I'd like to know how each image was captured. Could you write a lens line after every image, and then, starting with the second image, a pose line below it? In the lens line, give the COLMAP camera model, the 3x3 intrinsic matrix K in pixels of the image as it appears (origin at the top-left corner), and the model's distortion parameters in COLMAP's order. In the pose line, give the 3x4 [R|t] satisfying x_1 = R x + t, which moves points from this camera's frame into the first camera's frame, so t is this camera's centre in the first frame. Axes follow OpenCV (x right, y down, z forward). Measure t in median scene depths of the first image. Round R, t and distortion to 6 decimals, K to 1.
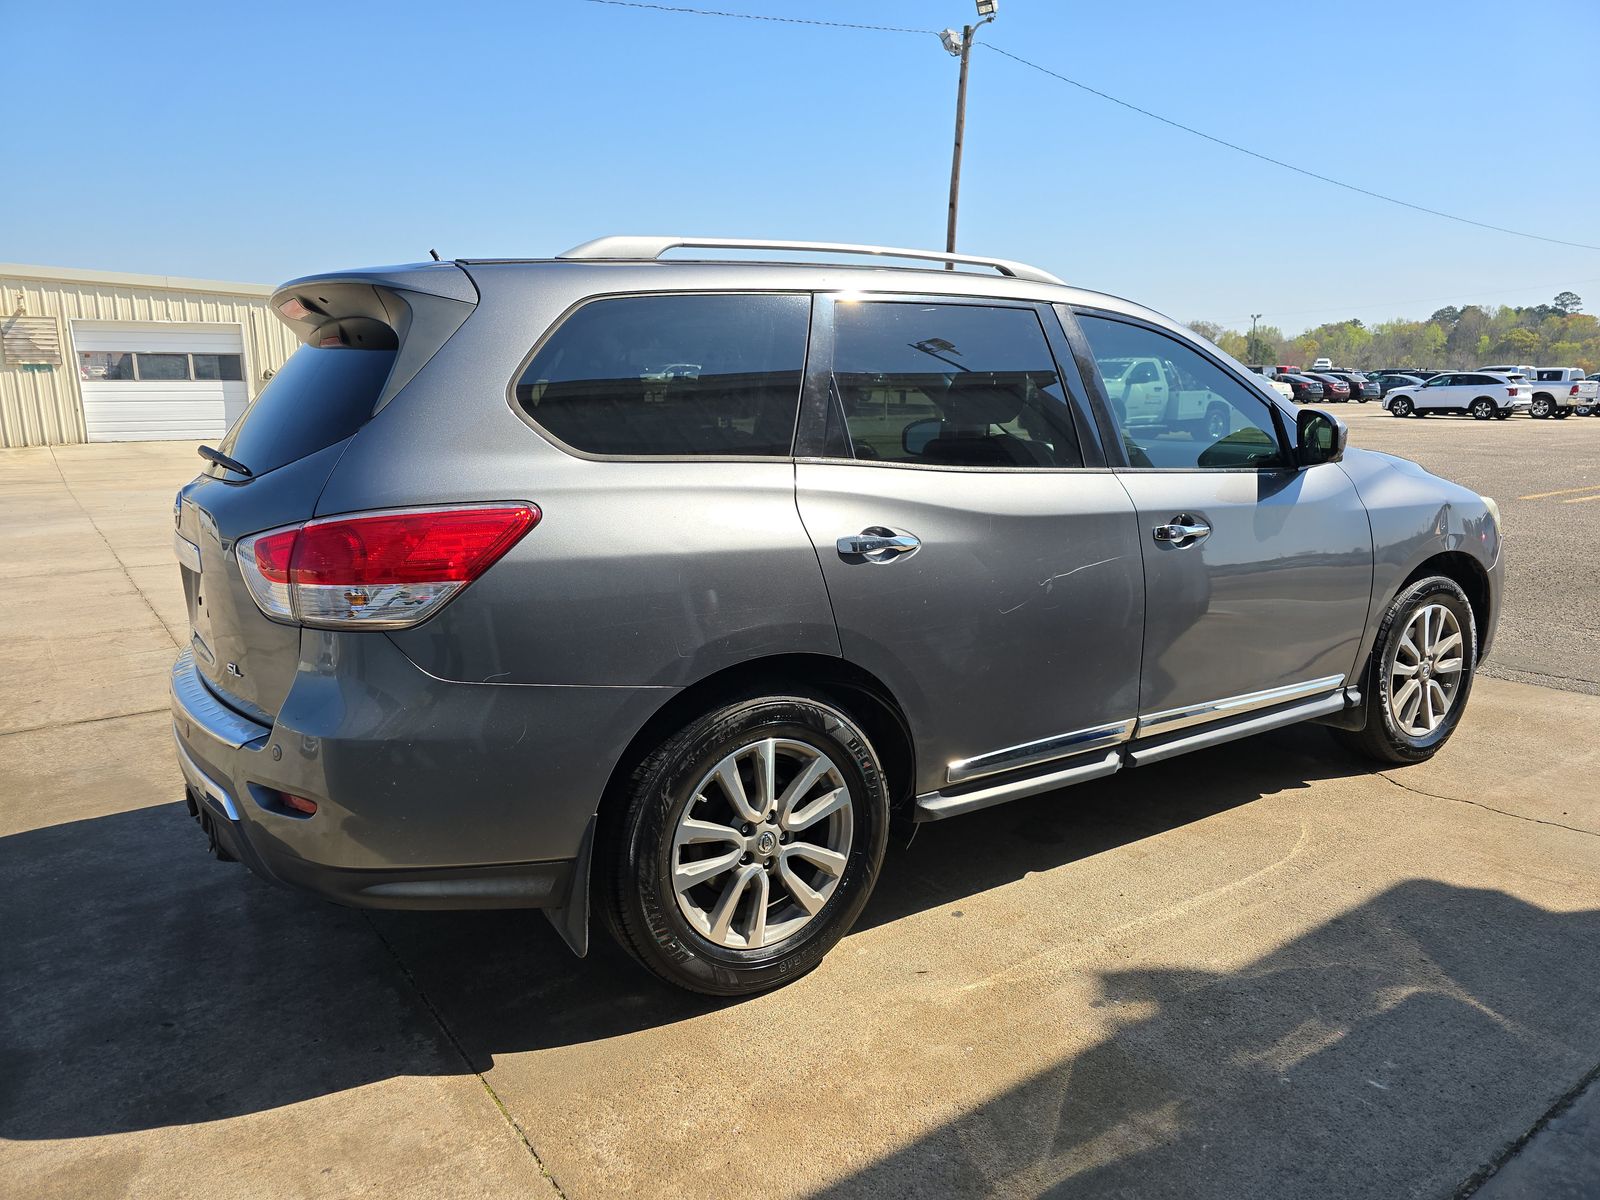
lens RADIAL K [[1074.3, 0, 800.0], [0, 1074.3, 600.0], [0, 0, 1]] dist [0.078248, -0.075499]
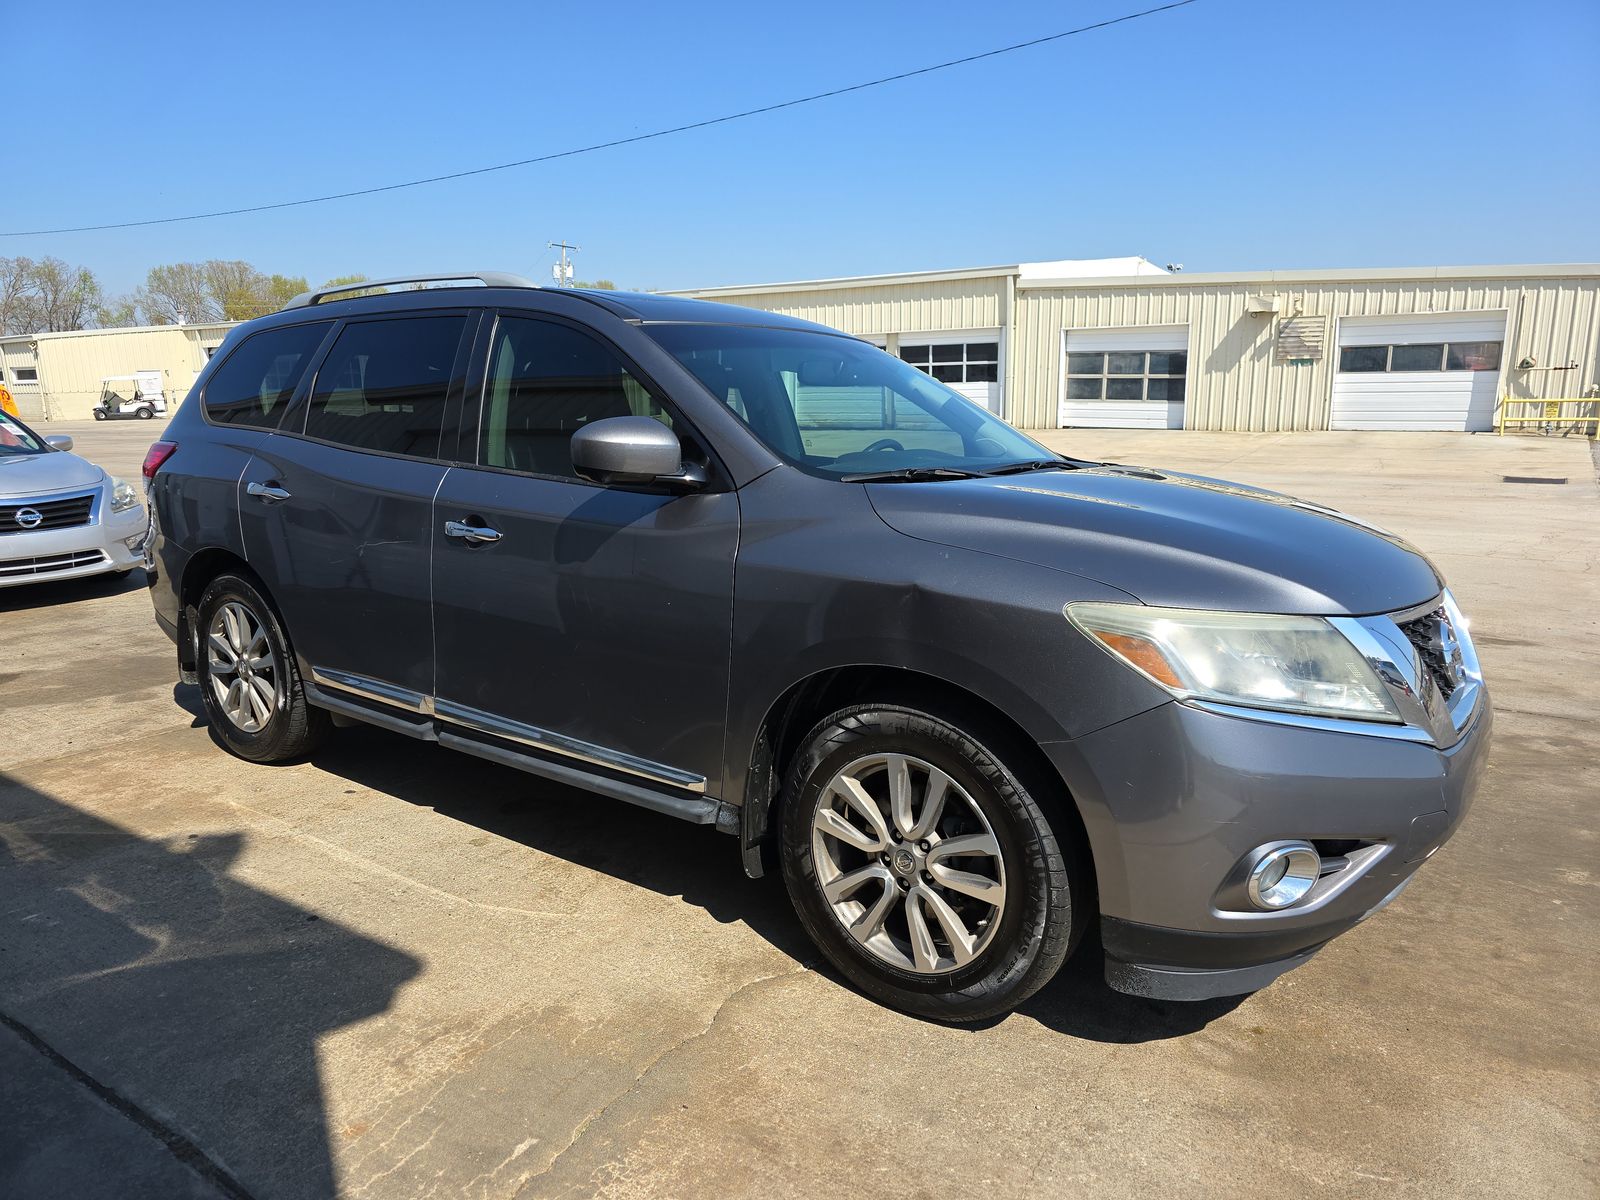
lens RADIAL K [[1074.3, 0, 800.0], [0, 1074.3, 600.0], [0, 0, 1]] dist [0.078248, -0.075499]
pose [[0.344678, 0.185403, -0.920230, 0.202210], [-0.176638, 0.975600, 0.130398, -0.027151], [0.921952, 0.117602, 0.369017, 0.134003]]
